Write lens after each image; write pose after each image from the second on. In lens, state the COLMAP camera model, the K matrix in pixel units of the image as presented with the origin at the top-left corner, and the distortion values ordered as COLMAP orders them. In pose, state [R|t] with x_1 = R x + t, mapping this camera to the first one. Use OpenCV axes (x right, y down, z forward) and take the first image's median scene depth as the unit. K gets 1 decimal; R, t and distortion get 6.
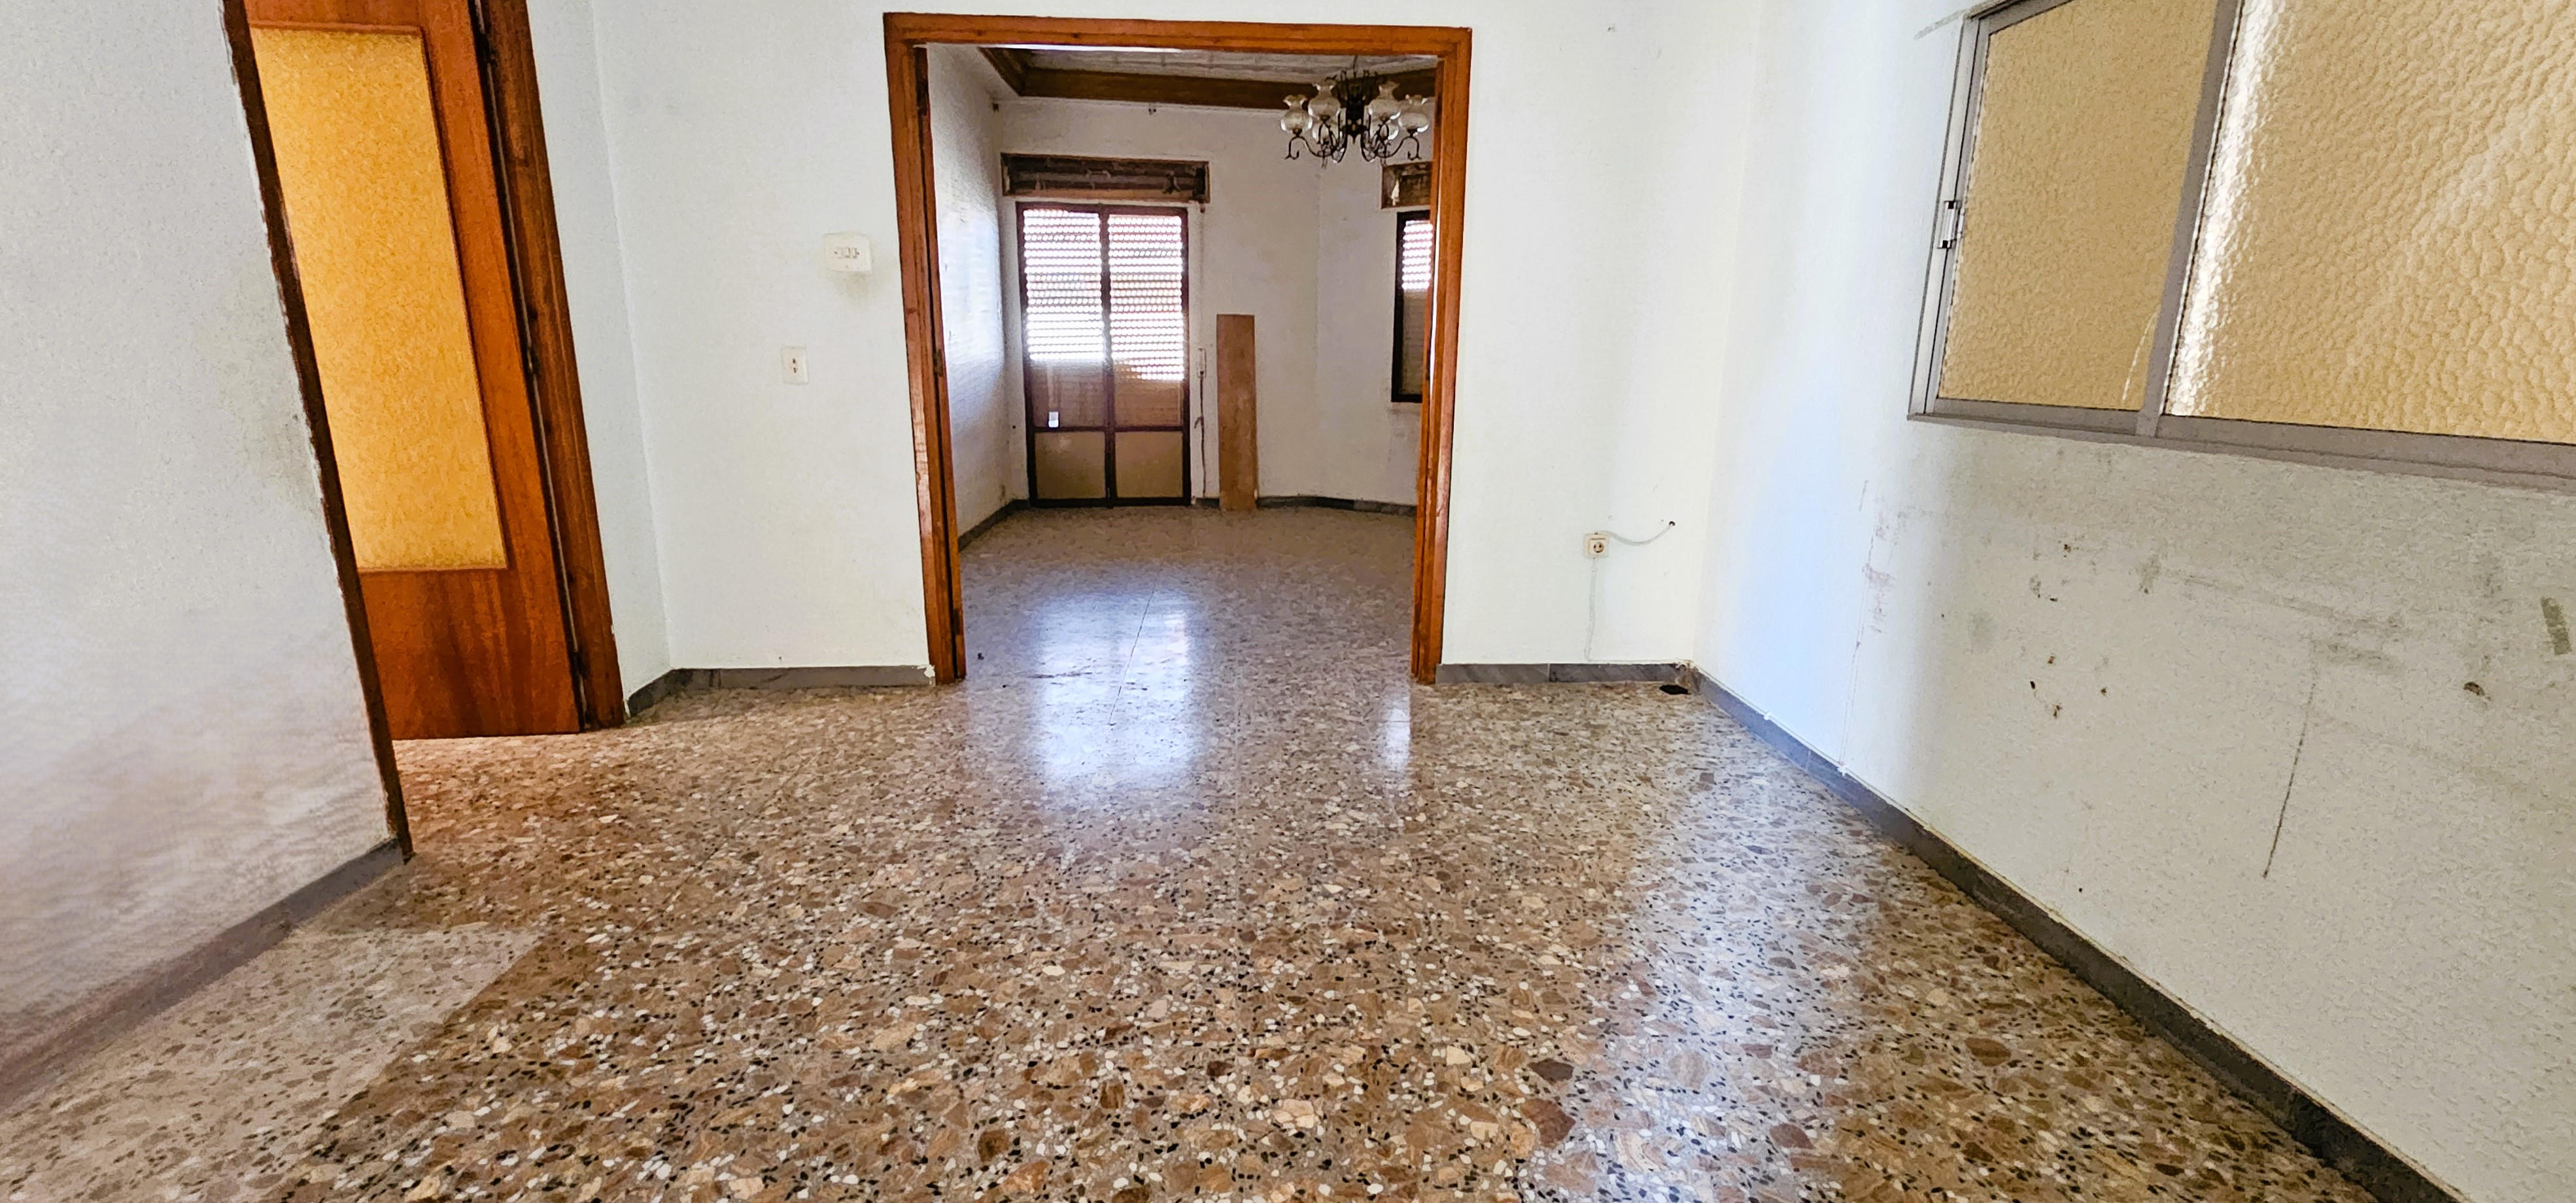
lens RADIAL K [[1098.8, 0, 1285.3], [0, 1098.8, 629.8], [0, 0, 1]] dist [-0.000242, -0.000254]
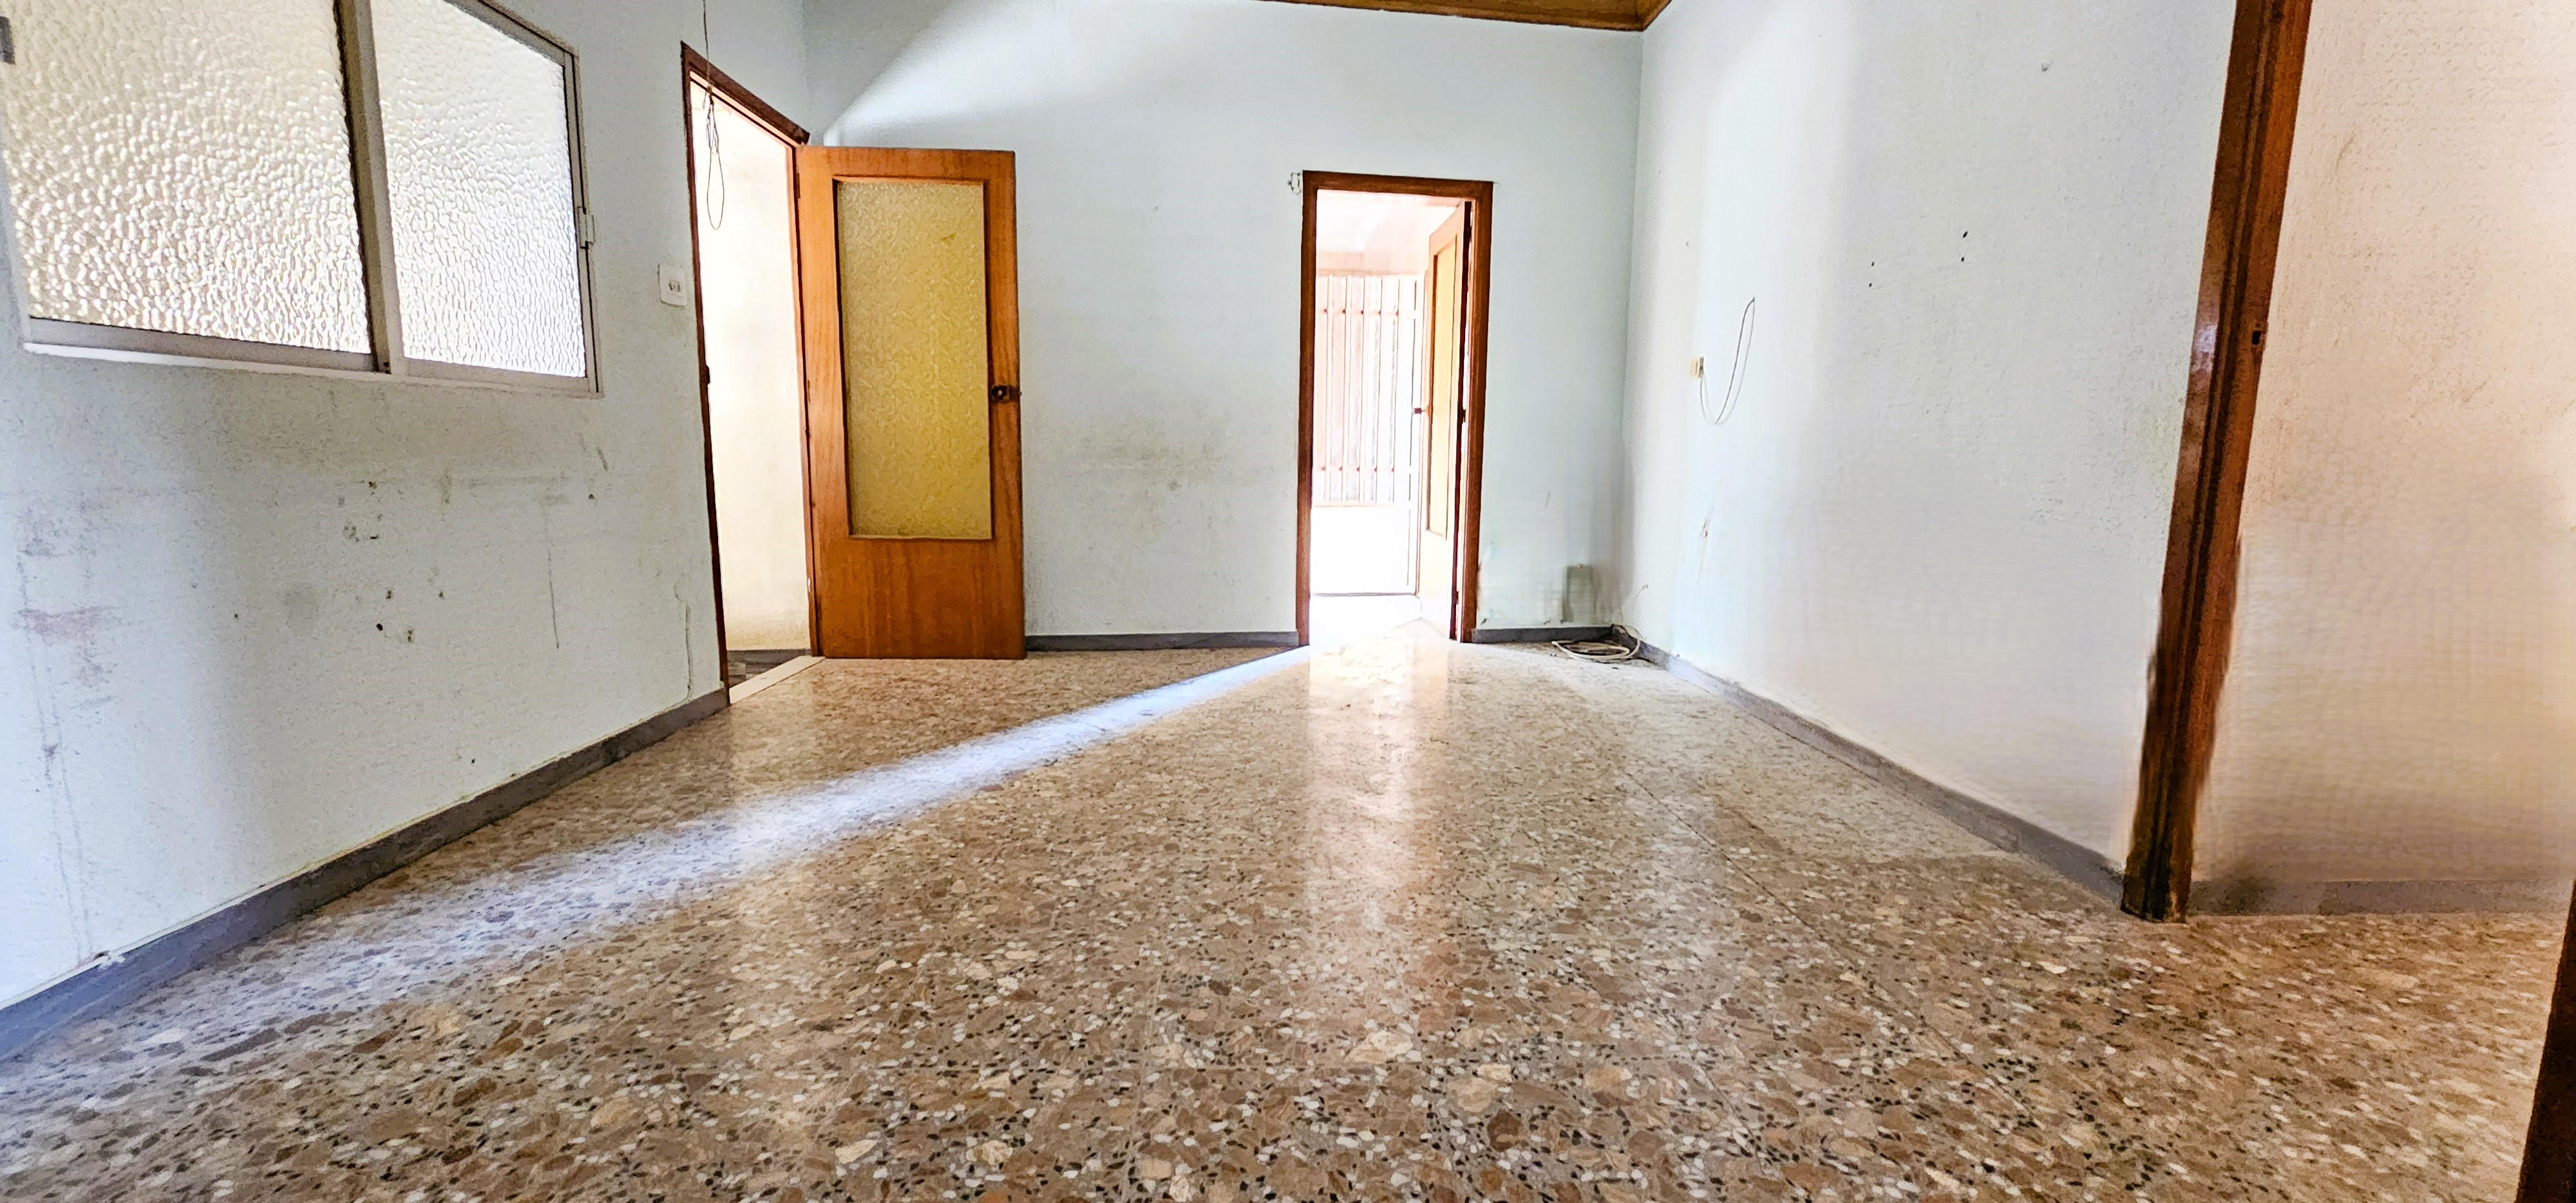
lens RADIAL K [[1053.8, 0, 1282.5], [0, 1053.8, 606.7], [0, 0, 1]] dist [0.001038, 0.000102]
pose [[-0.999675, -0.024741, 0.006072, -0.125157], [-0.020447, 0.921426, 0.388016, -0.306846], [-0.015195, 0.387766, -0.921632, 1.609257]]
